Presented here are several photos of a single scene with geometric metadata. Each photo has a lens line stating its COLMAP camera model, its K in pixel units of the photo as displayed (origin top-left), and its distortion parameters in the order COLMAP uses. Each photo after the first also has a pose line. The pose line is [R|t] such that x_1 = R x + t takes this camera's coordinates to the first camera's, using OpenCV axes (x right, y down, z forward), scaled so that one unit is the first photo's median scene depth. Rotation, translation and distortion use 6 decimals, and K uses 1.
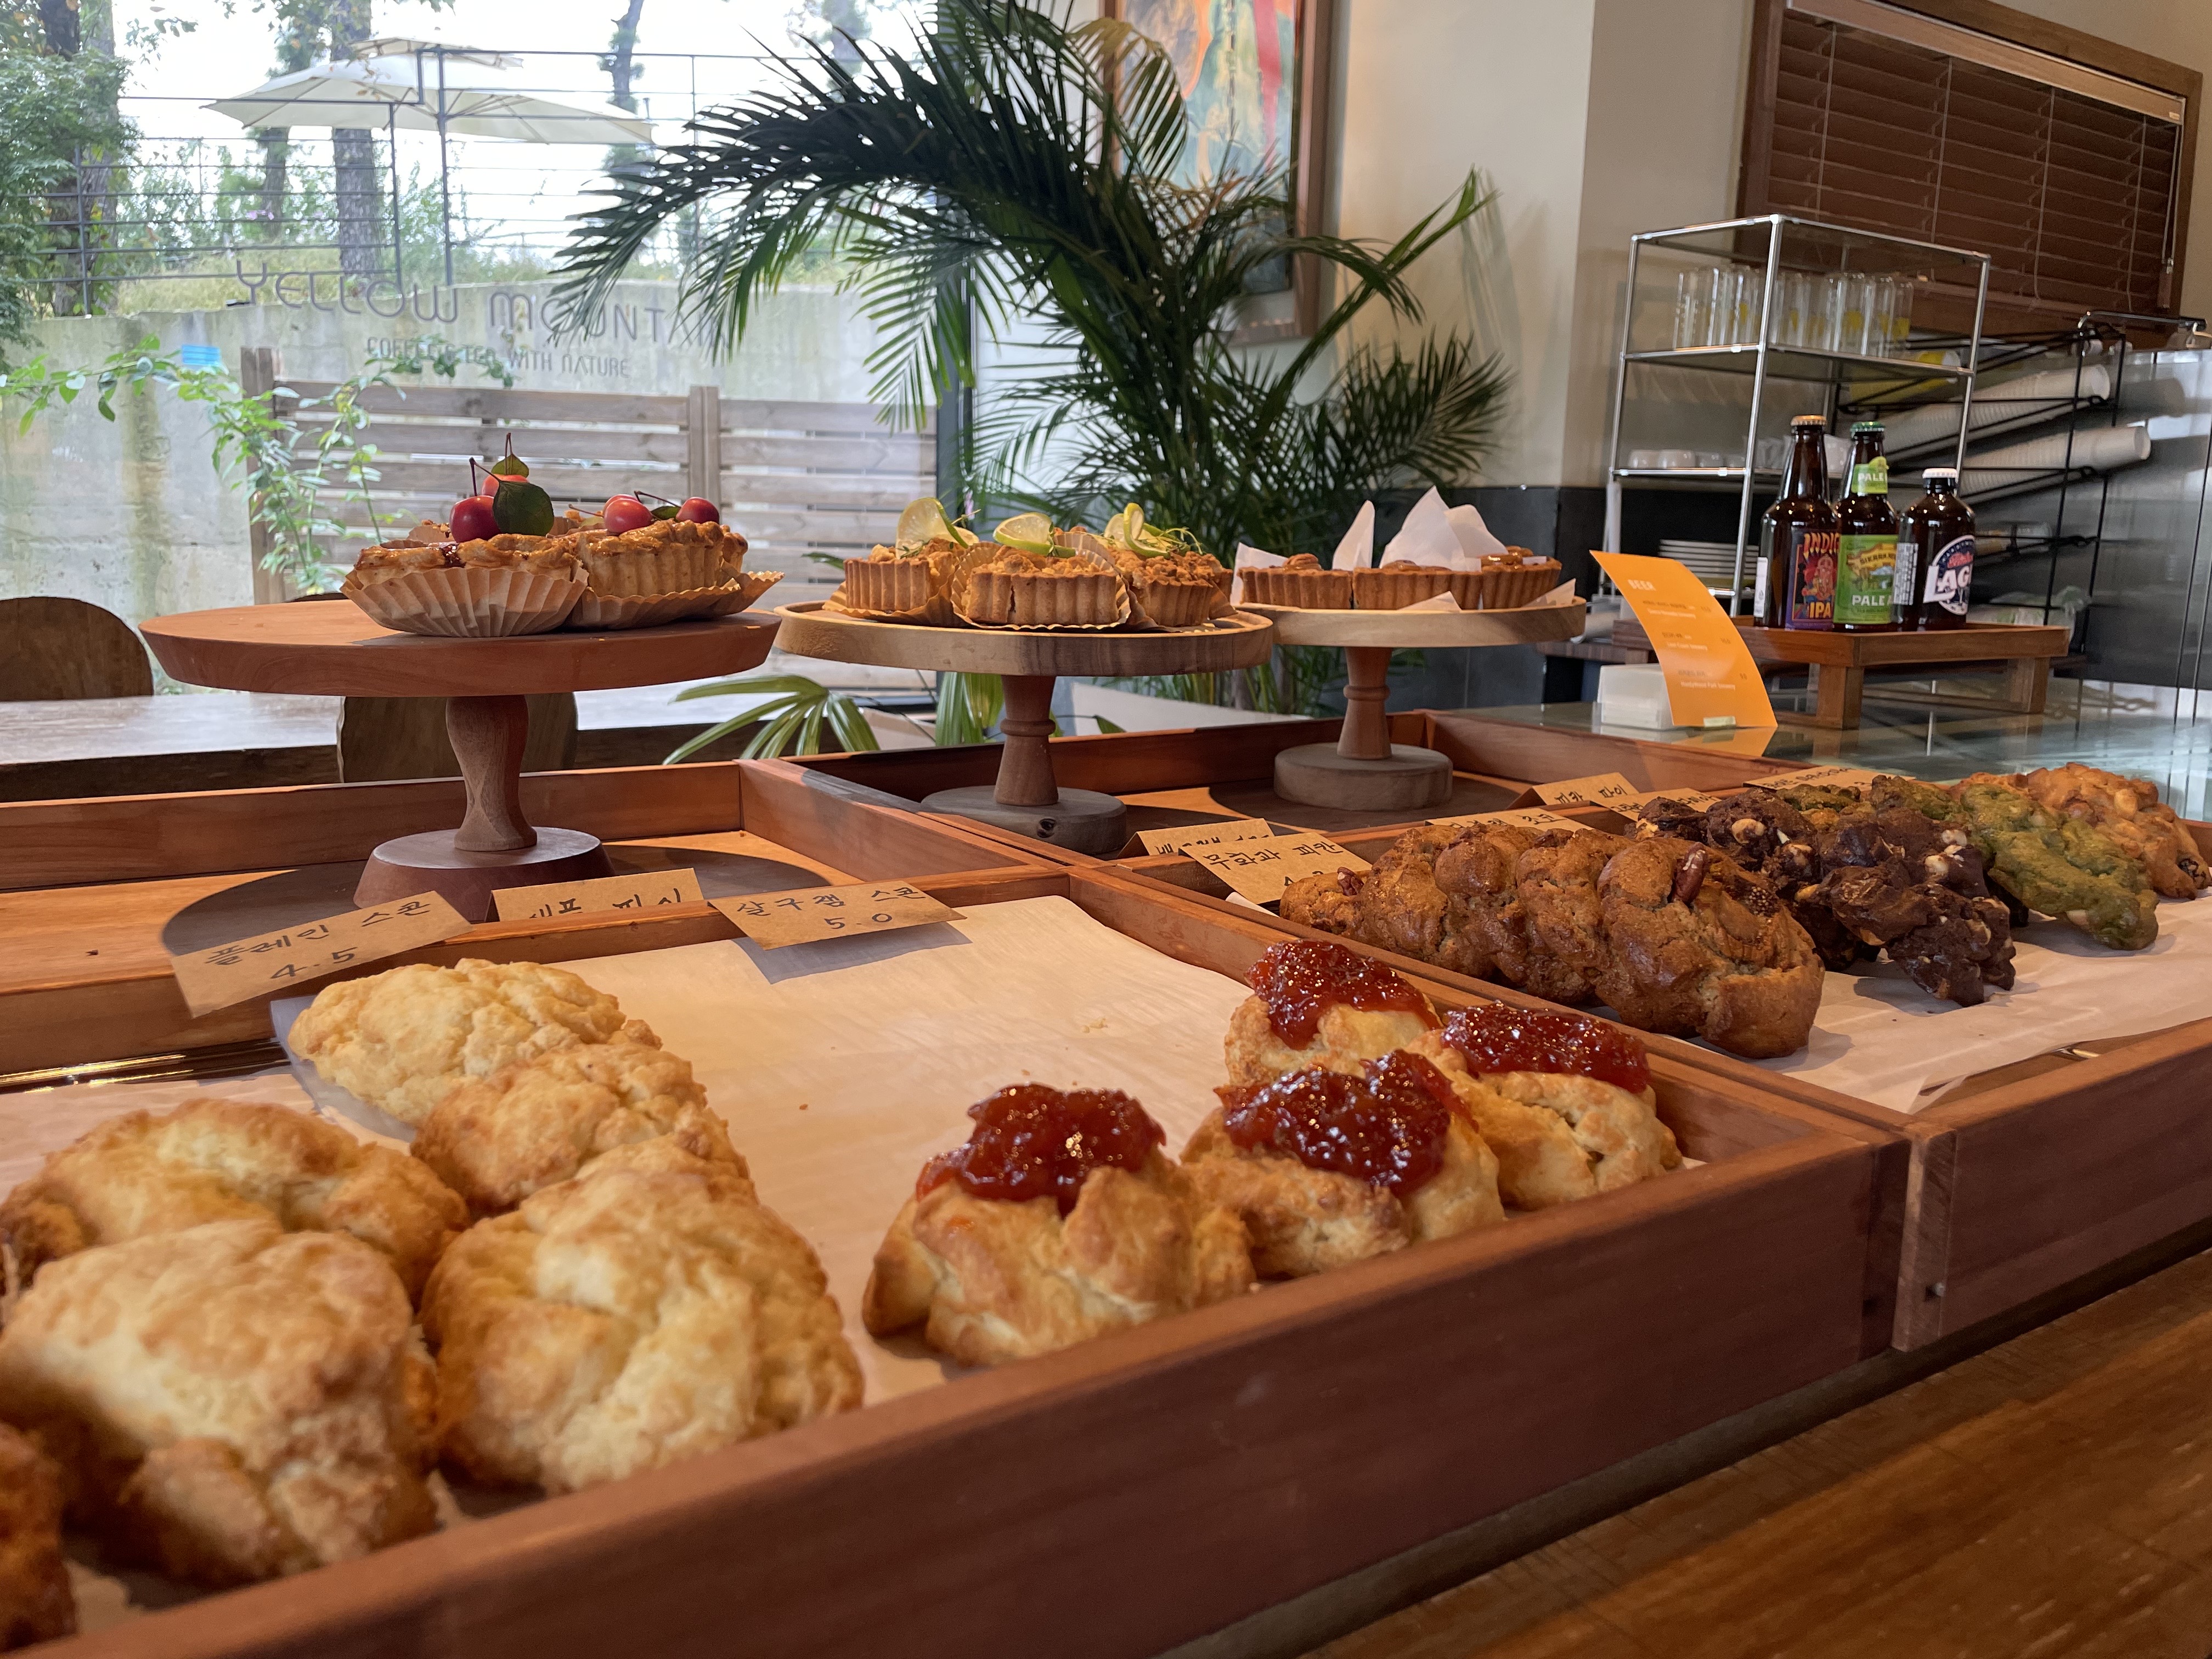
lens RADIAL K [[1660.0, 0, 1116.3], [0, 1660.0, 823.3], [0, 0, 1]] dist [0.078670, -0.106800]
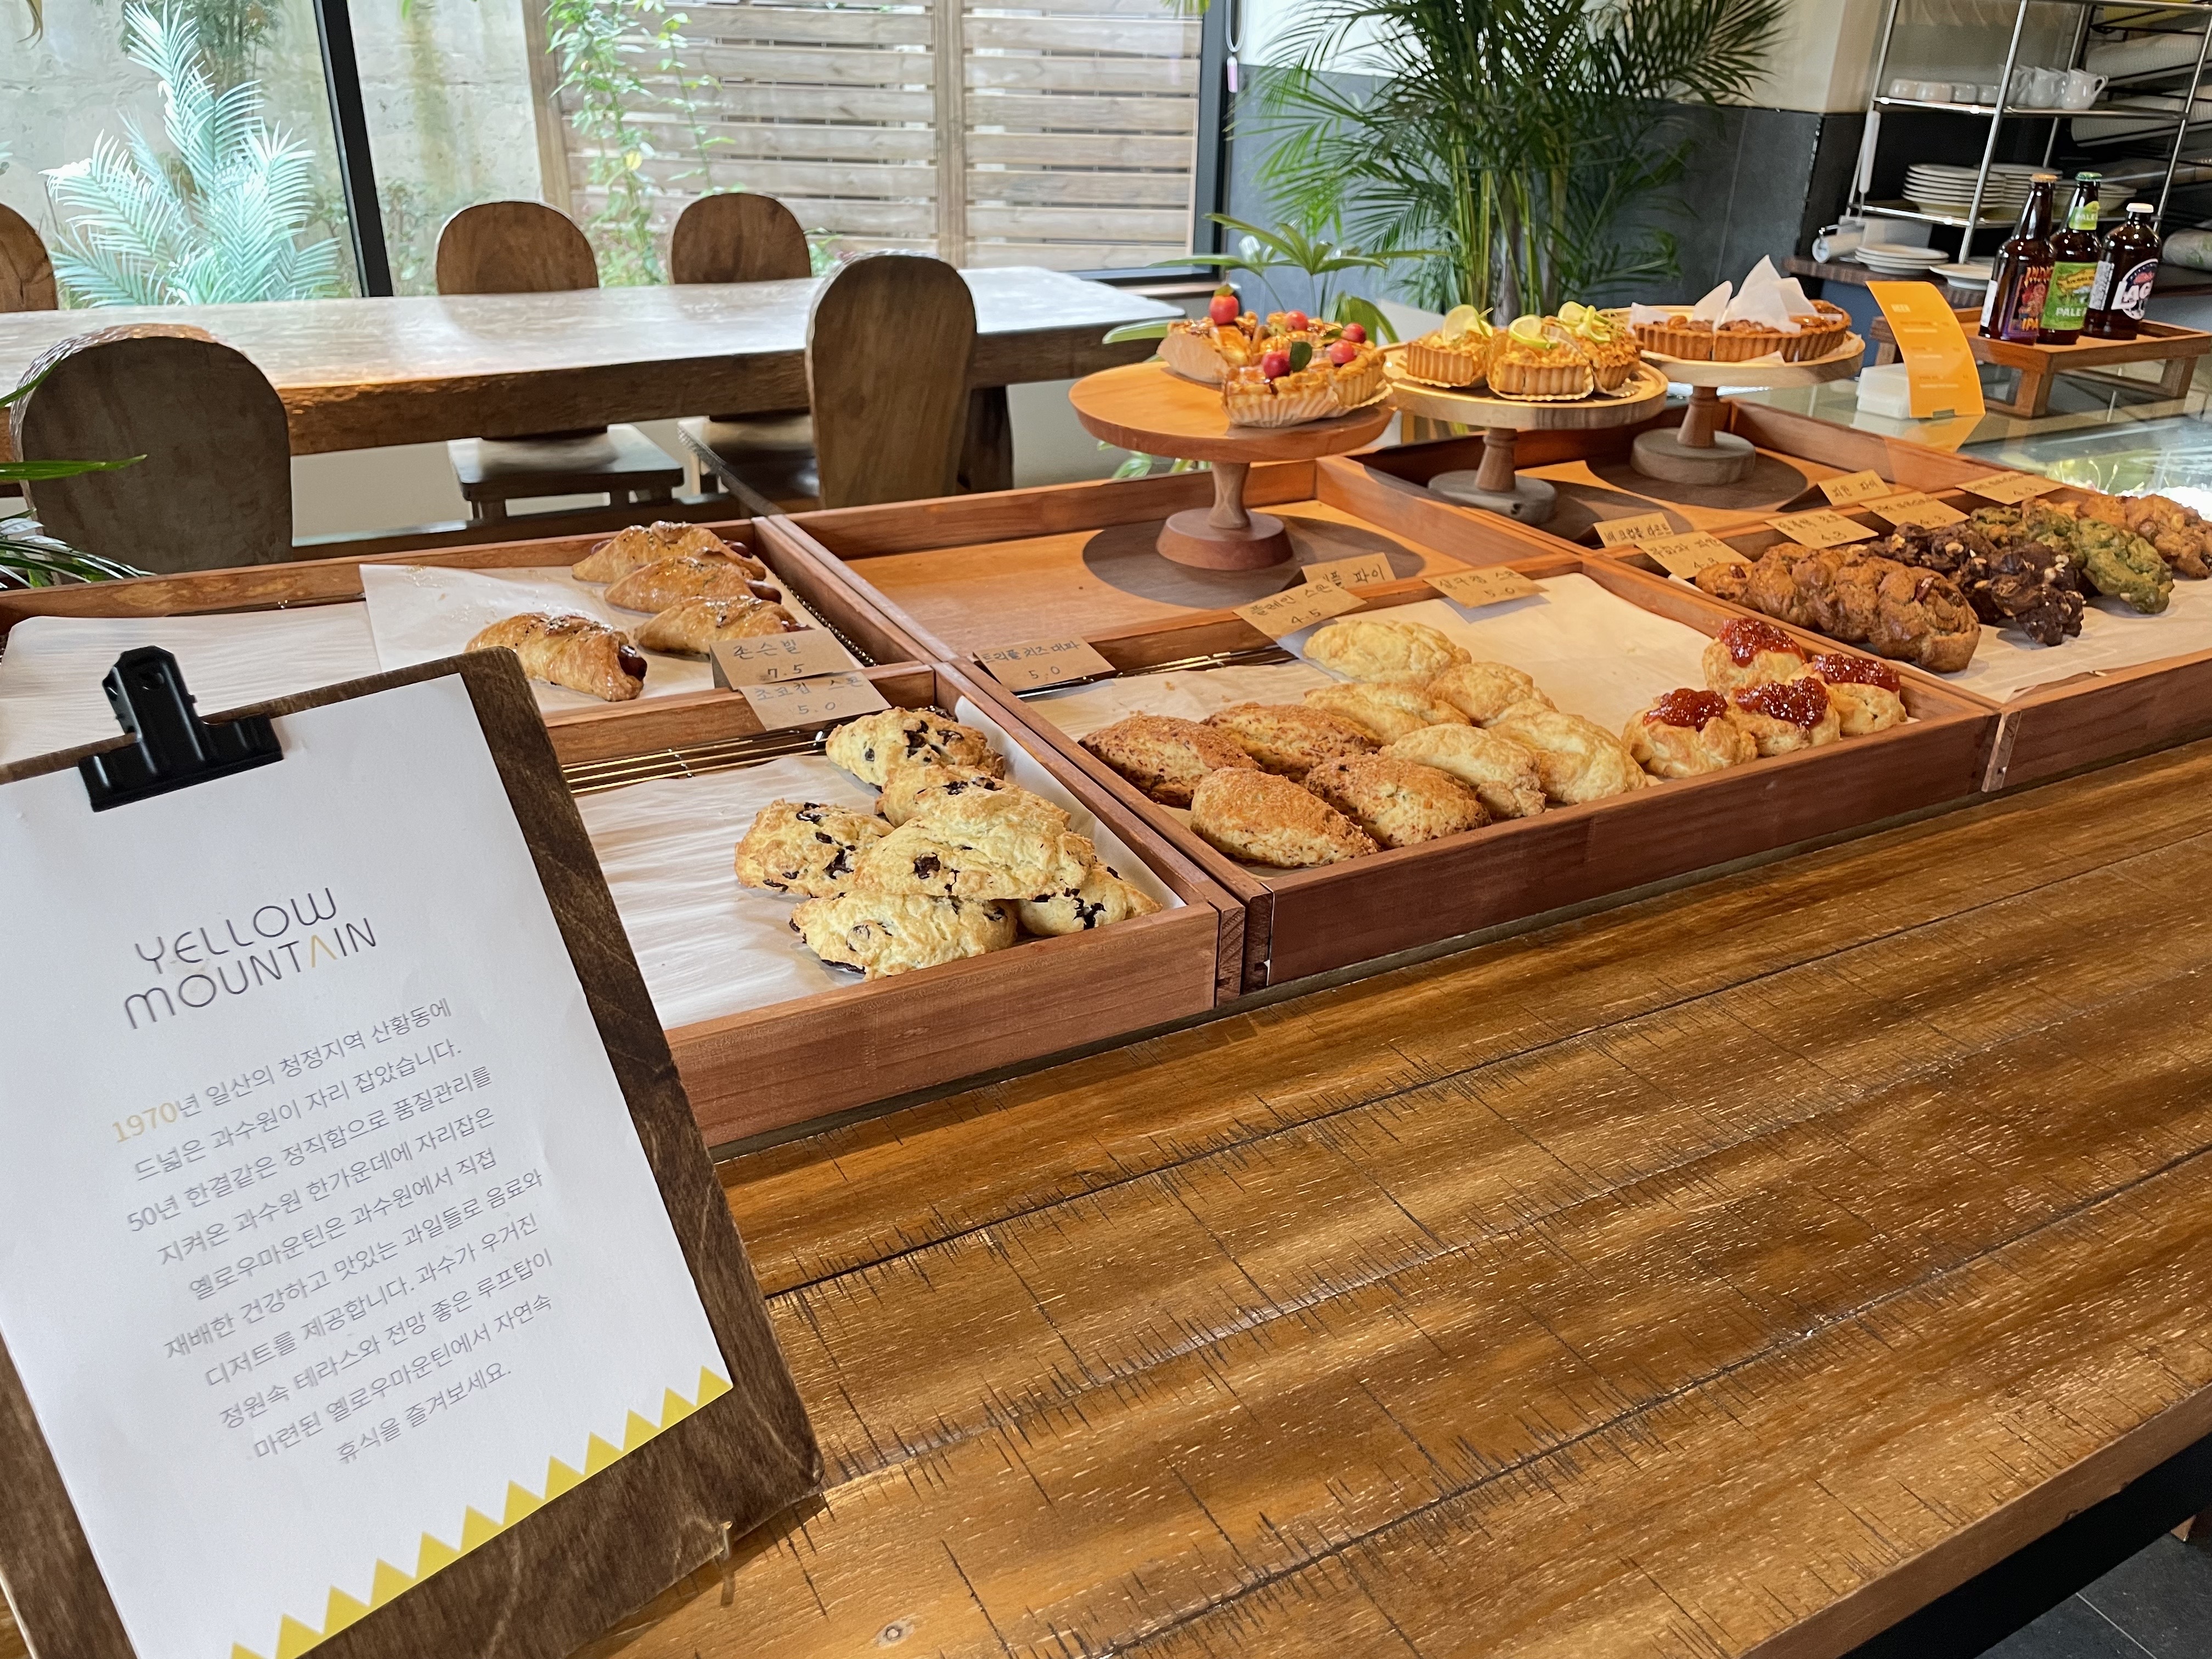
lens RADIAL K [[1660.0, 0, 1116.3], [0, 1660.0, 823.3], [0, 0, 1]] dist [0.078670, -0.106800]
pose [[0.996424, 0.038634, -0.075142, -0.440797], [-0.016198, 0.960189, 0.278881, -0.225066], [0.082925, -0.276667, 0.957381, -1.055467]]
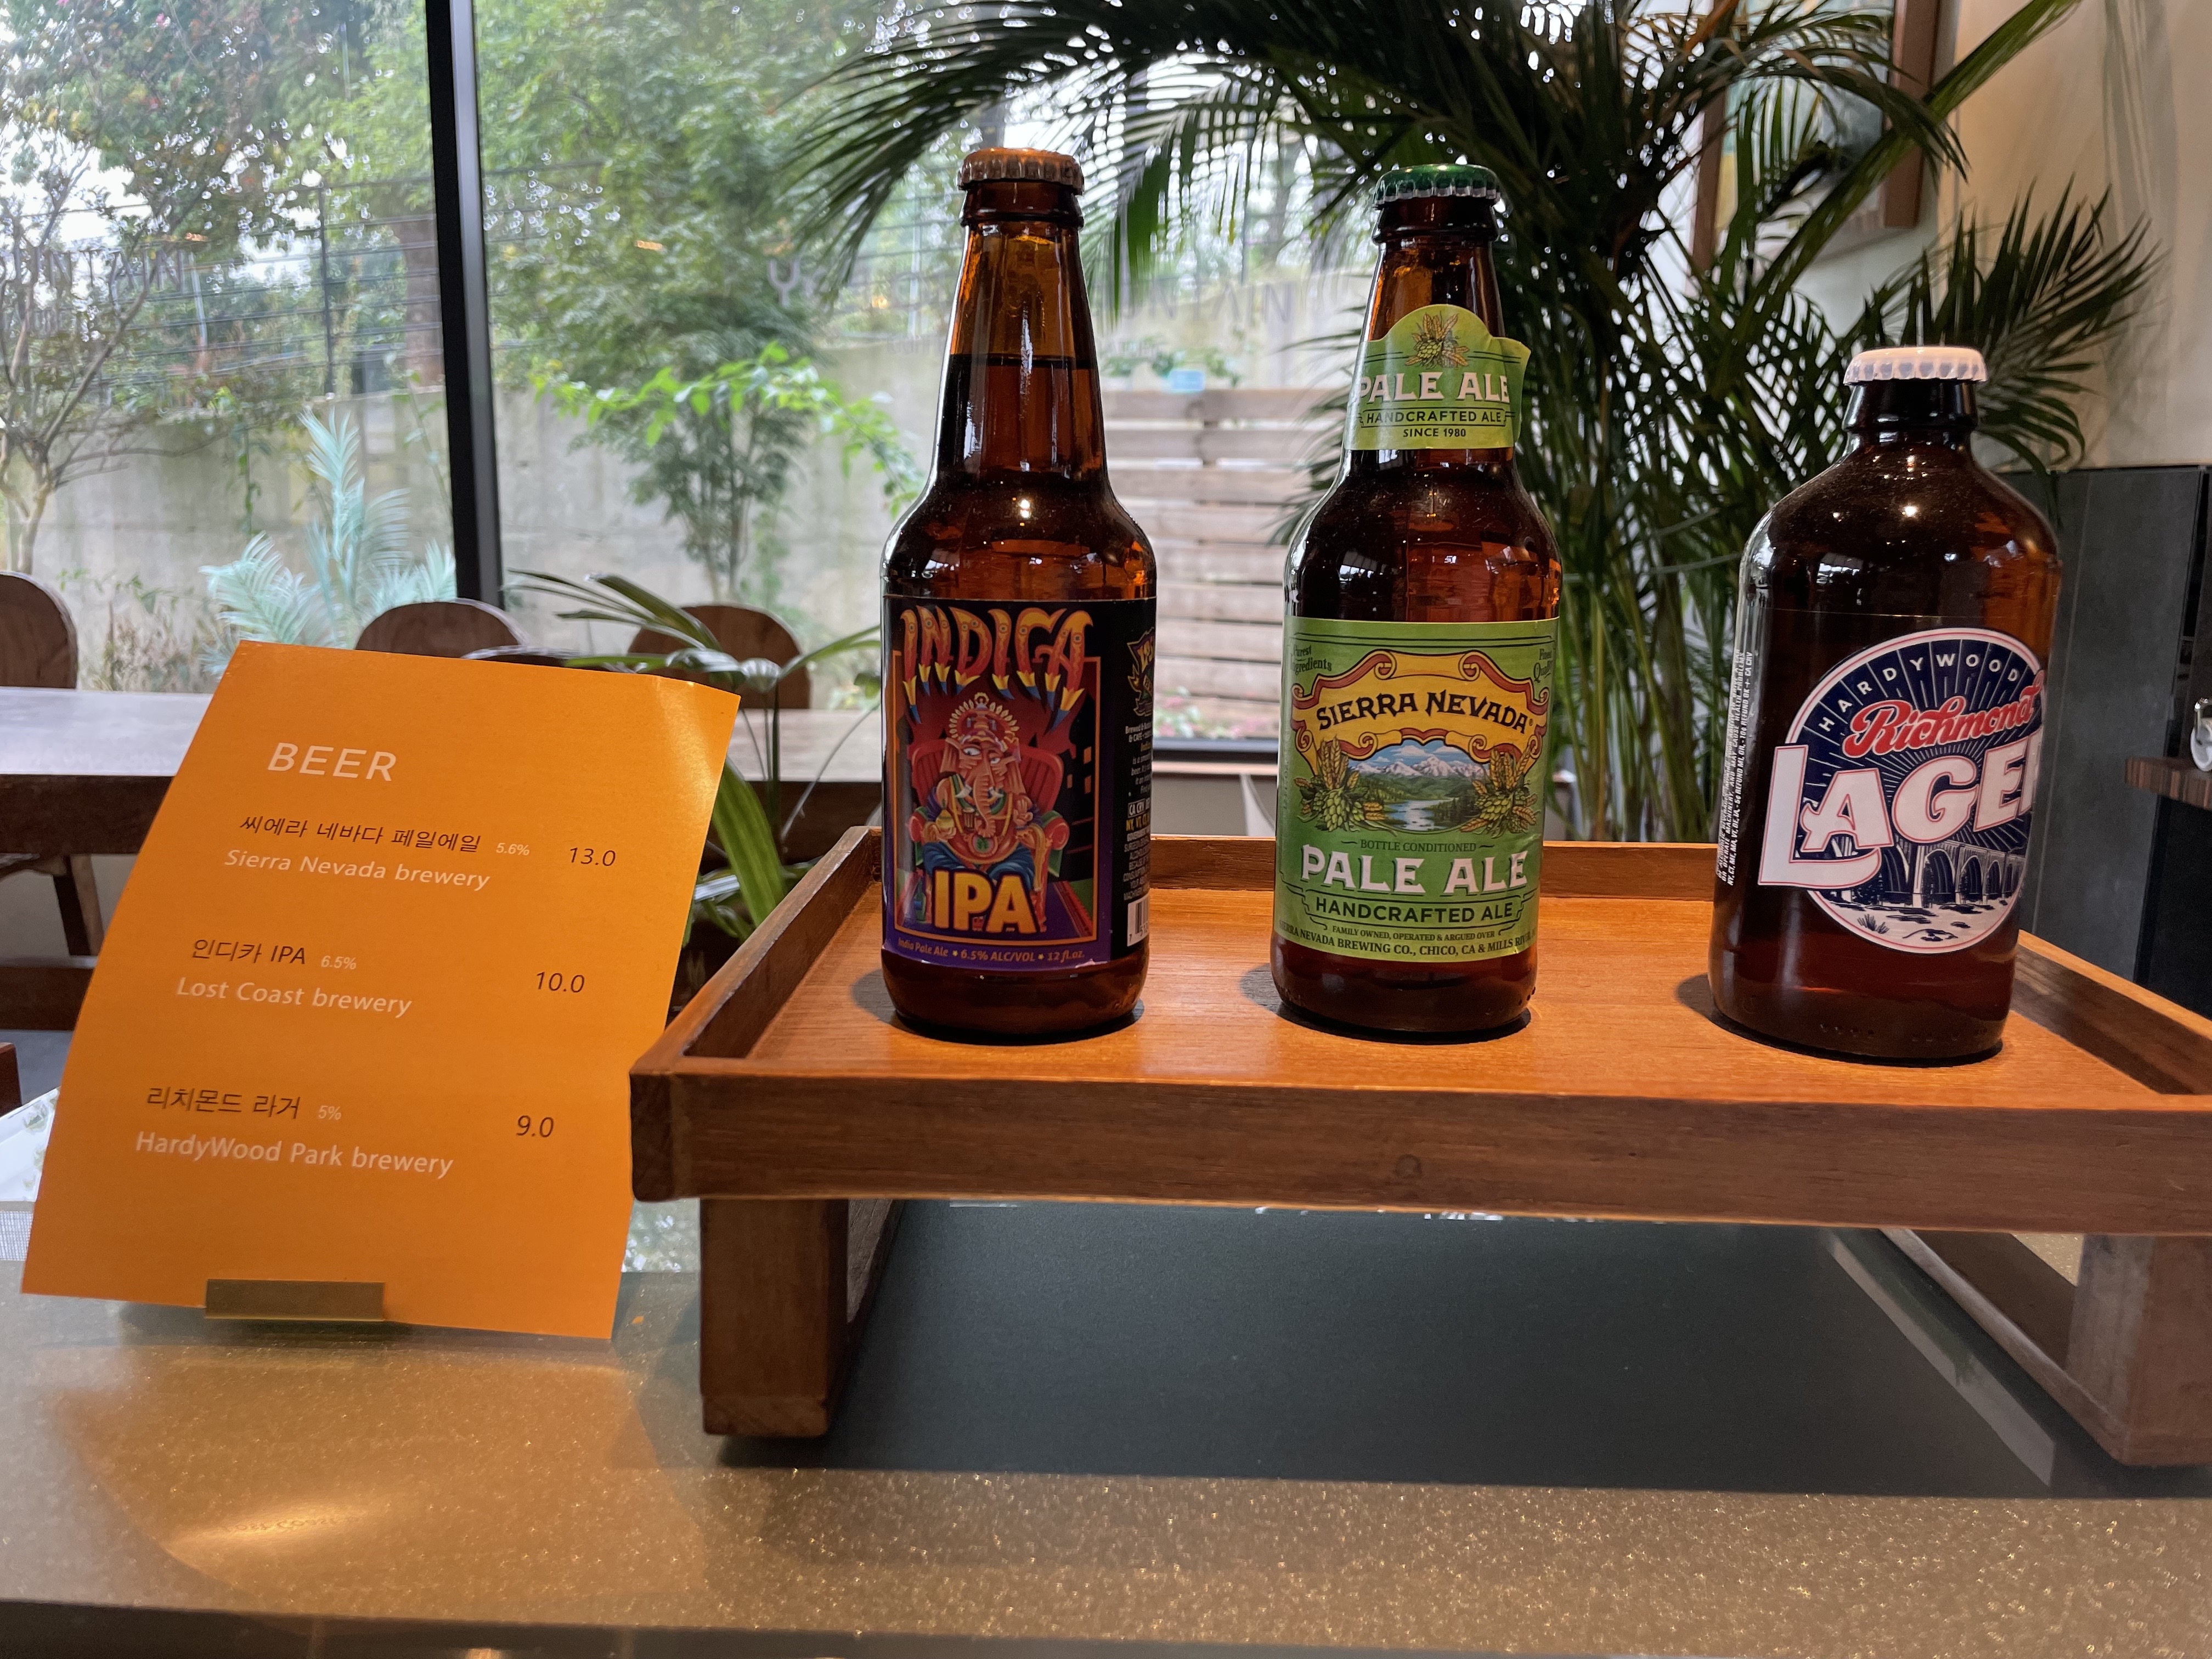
lens RADIAL K [[1660.0, 0, 1116.3], [0, 1660.0, 823.3], [0, 0, 1]] dist [0.078670, -0.106800]
pose [[0.828020, 0.099919, -0.551724, 1.220063], [-0.100589, 0.994501, 0.029145, -0.314027], [0.551602, 0.031365, 0.833518, 1.678659]]
